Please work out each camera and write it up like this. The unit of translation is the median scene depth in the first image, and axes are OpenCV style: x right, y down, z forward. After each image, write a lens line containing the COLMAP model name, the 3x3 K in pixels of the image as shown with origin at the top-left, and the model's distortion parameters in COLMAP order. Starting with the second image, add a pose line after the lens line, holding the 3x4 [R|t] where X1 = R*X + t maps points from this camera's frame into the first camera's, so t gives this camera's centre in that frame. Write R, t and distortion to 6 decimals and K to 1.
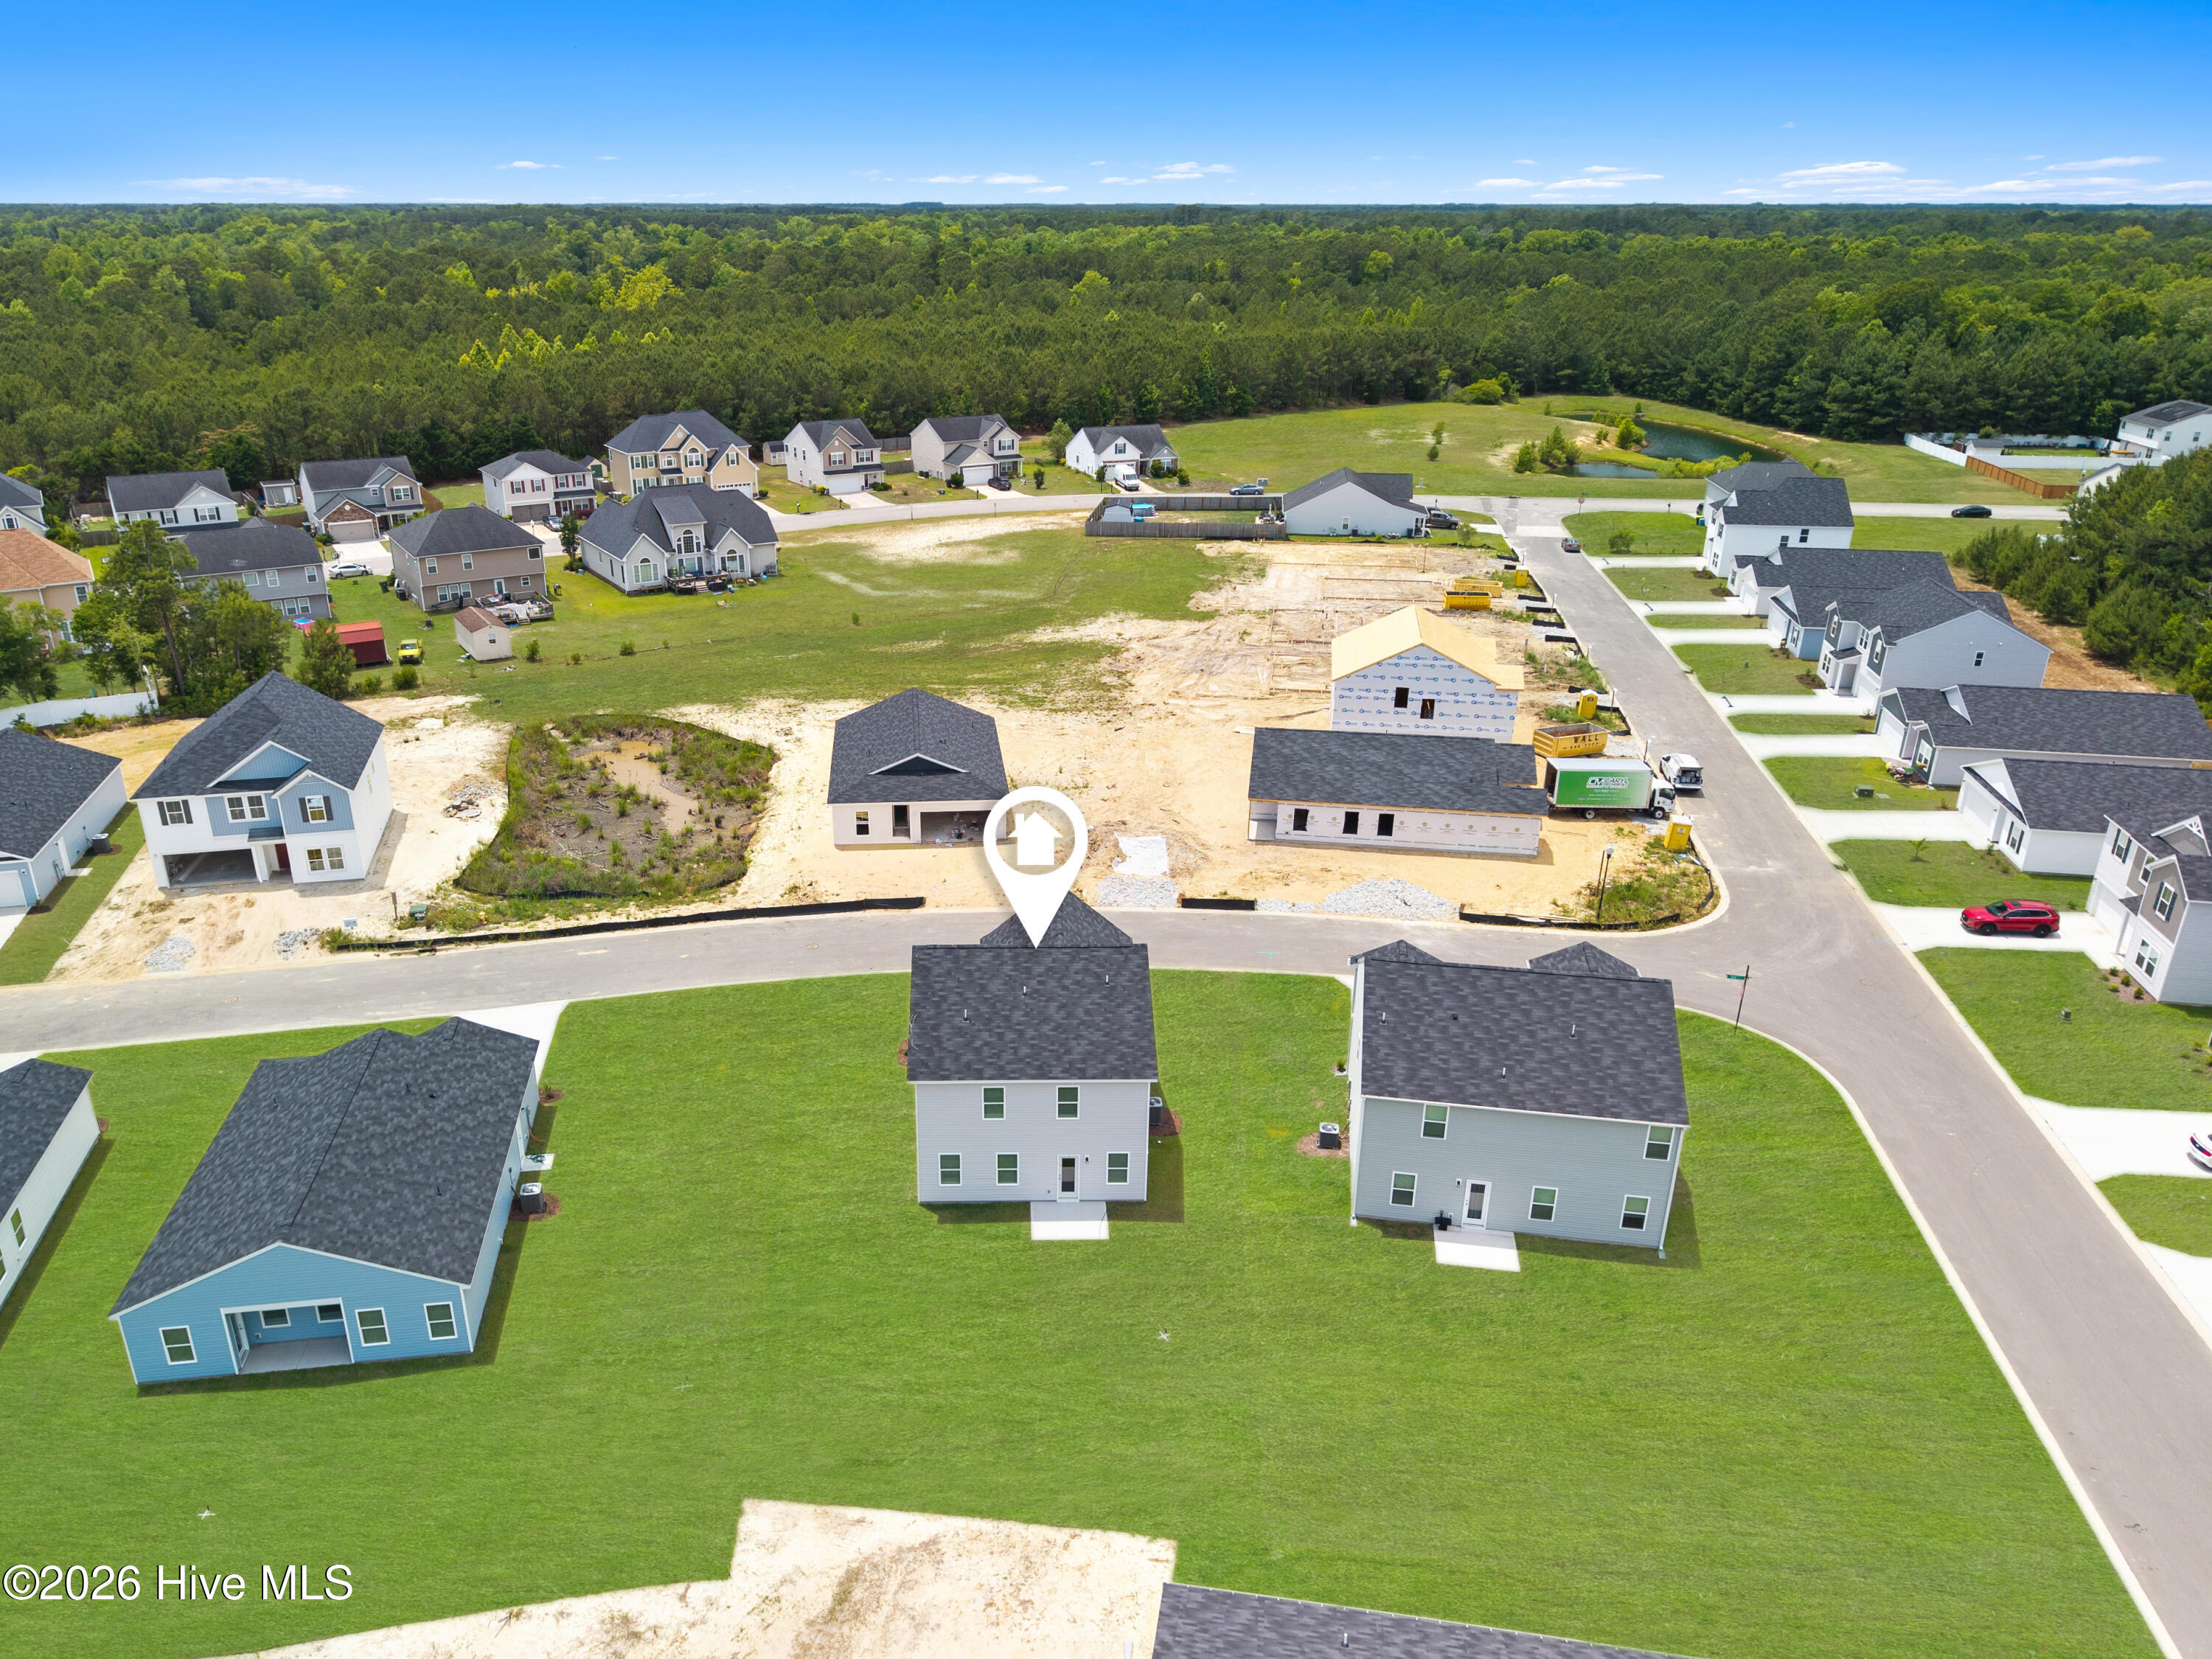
lens RADIAL K [[1577.3, 0, 1023.1], [0, 1577.3, 886.5], [0, 0, 1]] dist [0.034120, -0.037677]
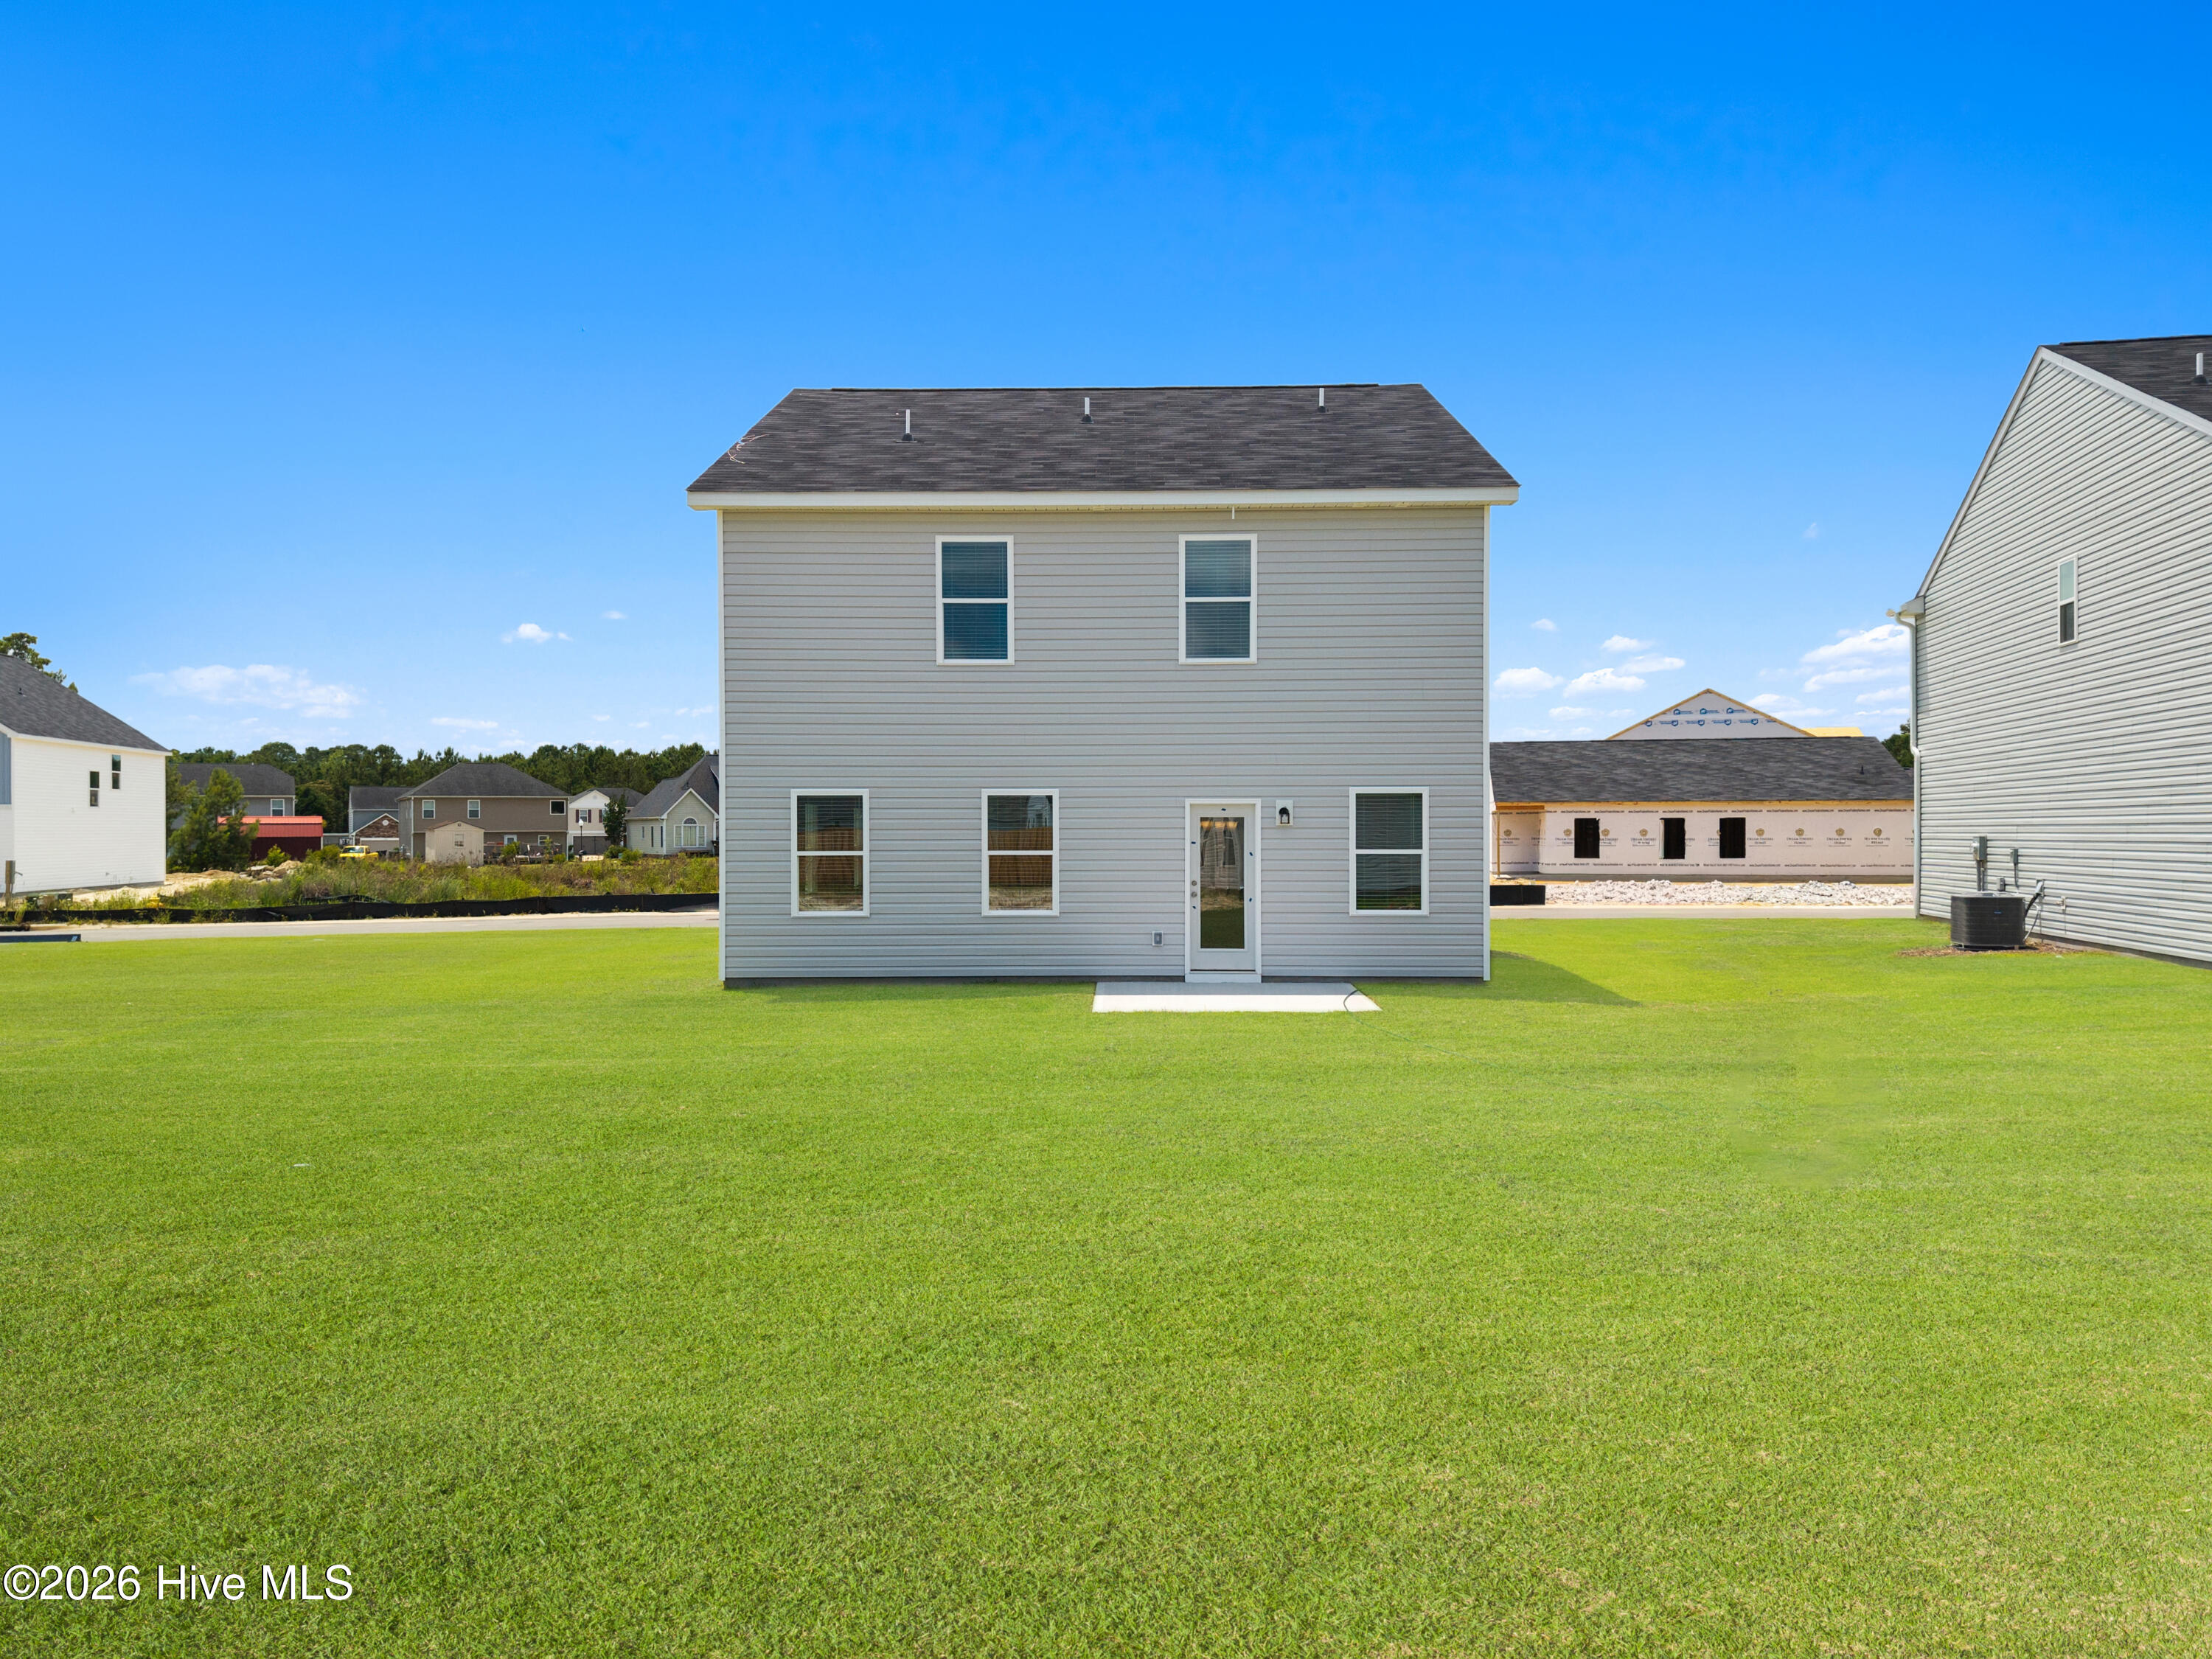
lens RADIAL K [[1499.3, 0, 1106.9], [0, 1499.3, 837.3], [0, 0, 1]] dist [-0.002377, -0.000819]
pose [[0.999584, -0.001632, -0.028798, 0.009299], [-0.009725, 0.920877, -0.389732, 0.180539], [0.027156, 0.389850, 0.920478, 0.463327]]
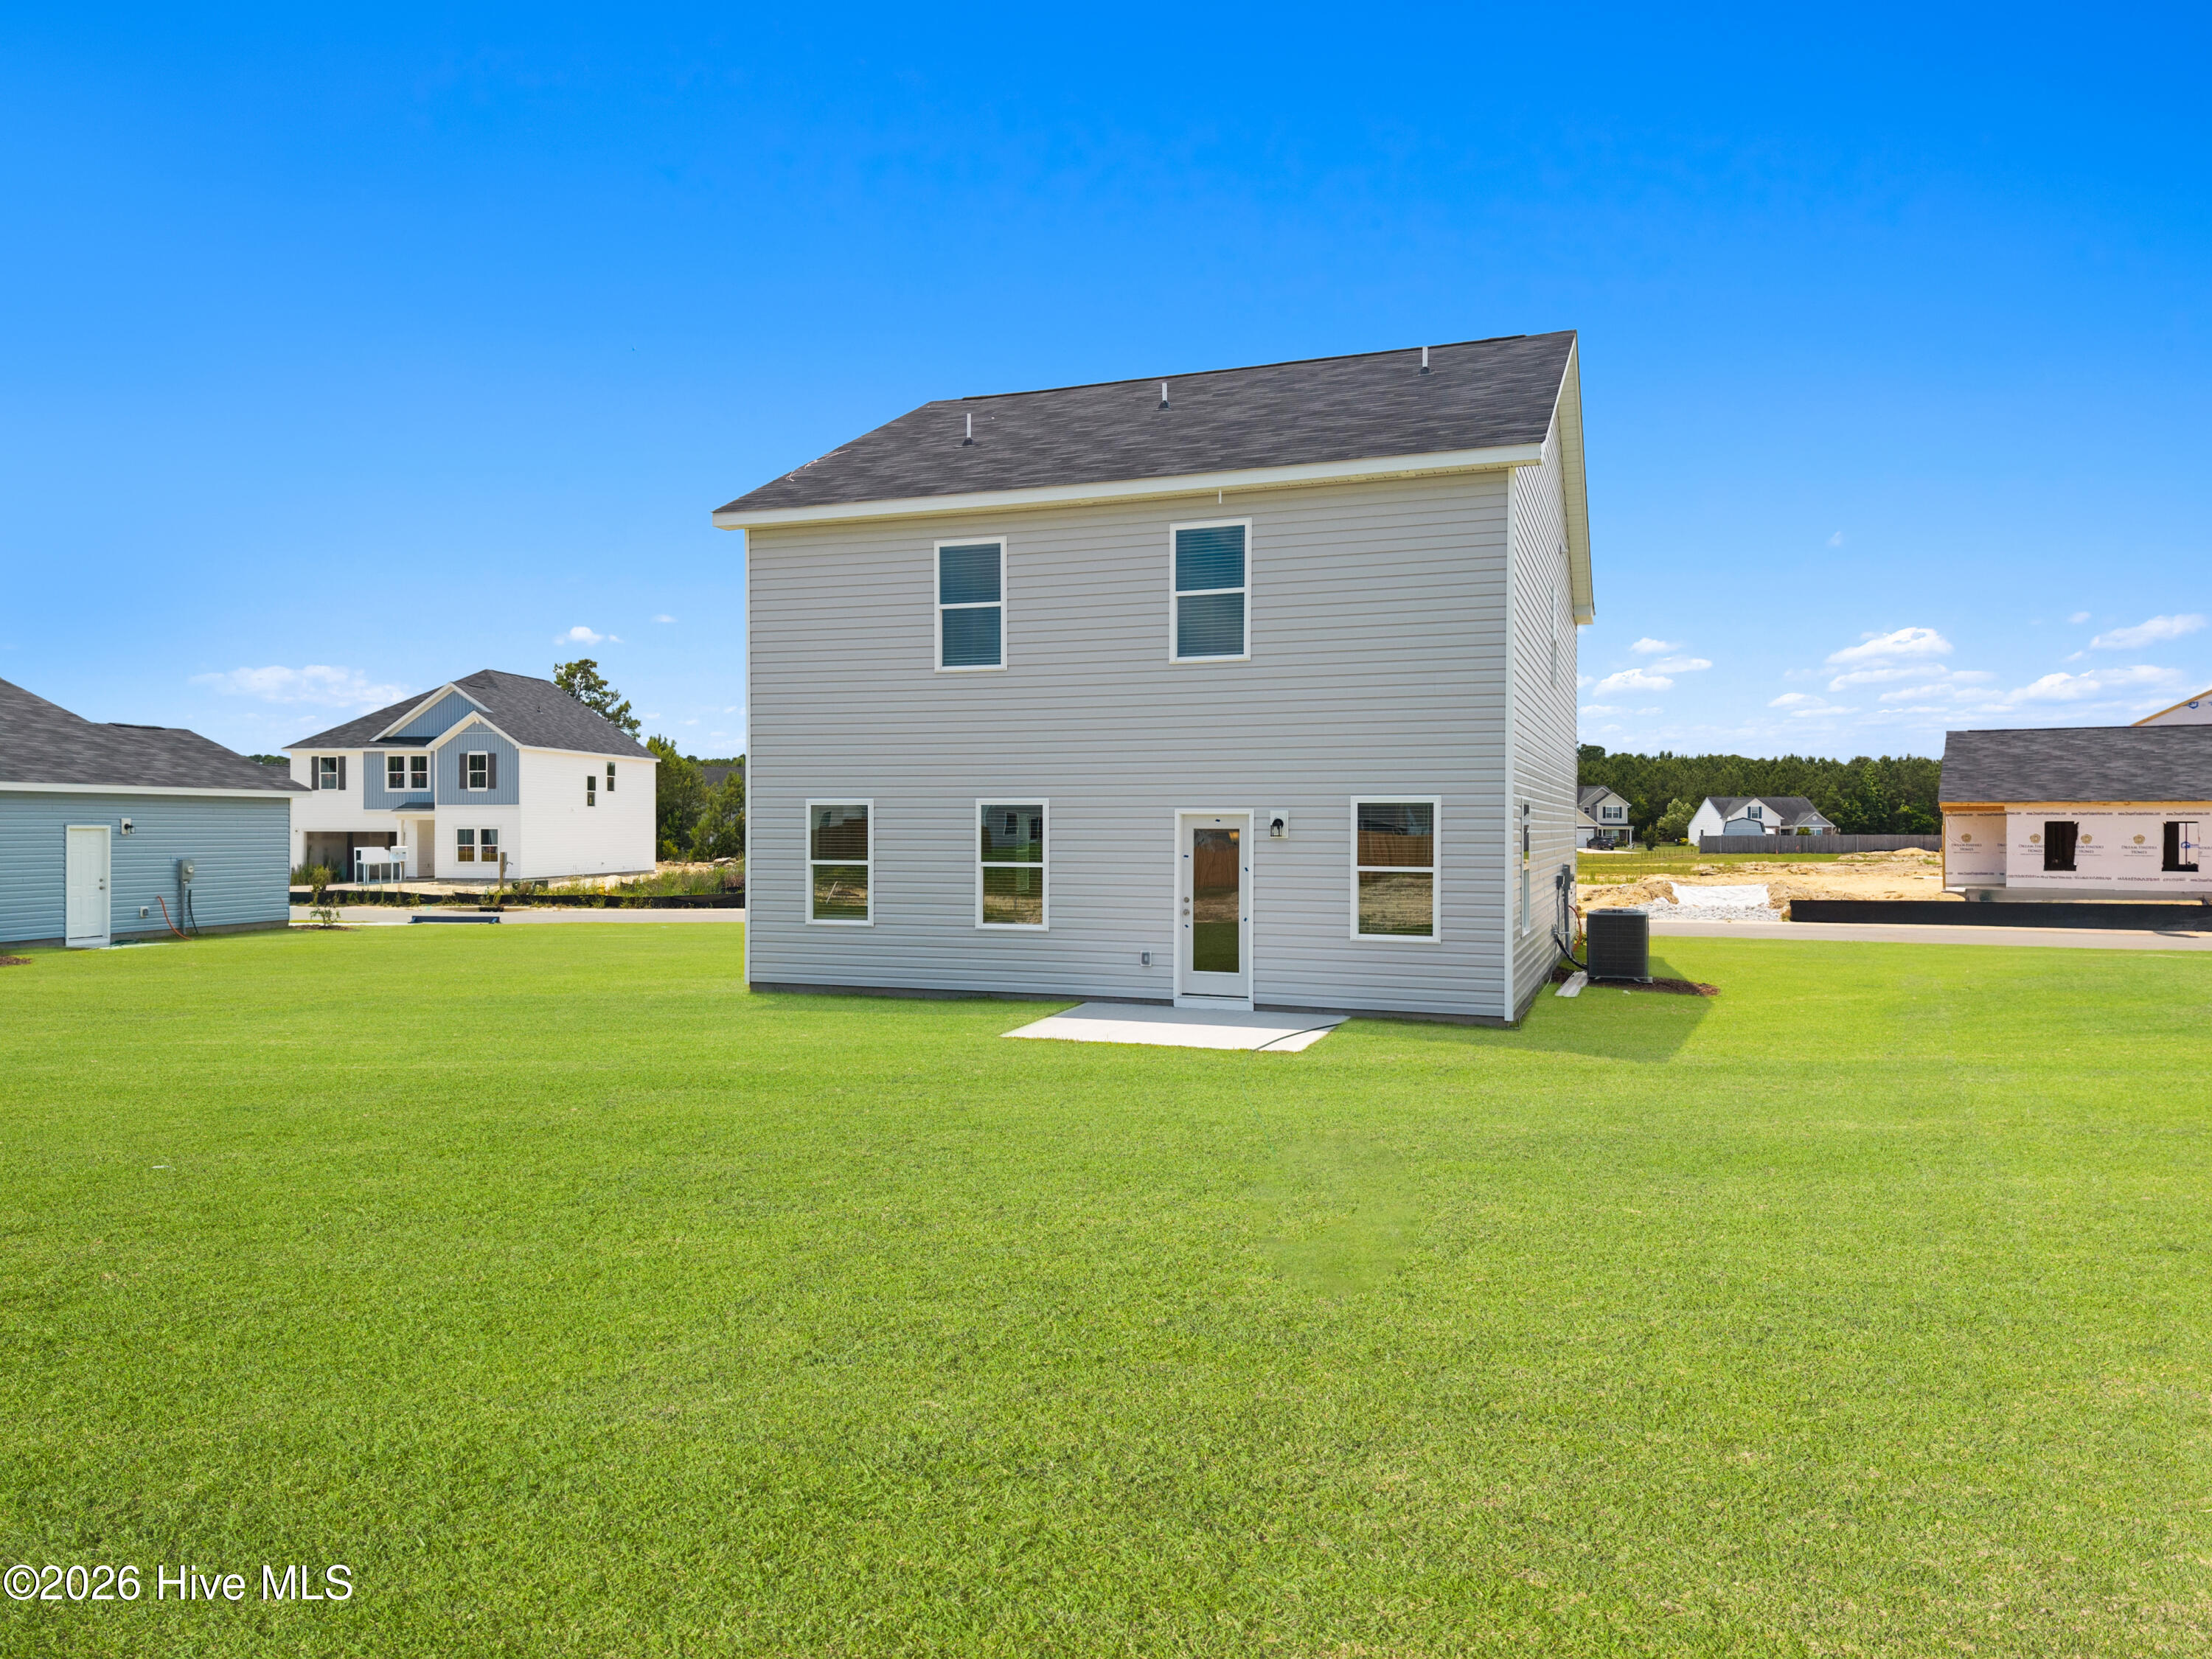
lens RADIAL K [[1484.6, 0, 1098.8], [0, 1484.6, 827.6], [0, 0, 1]] dist [0.033491, -0.036195]
pose [[0.929939, 0.003824, -0.367694, 0.065925], [-0.148223, 0.919007, -0.365315, 0.169762], [0.336517, 0.394222, 0.855187, 0.483705]]
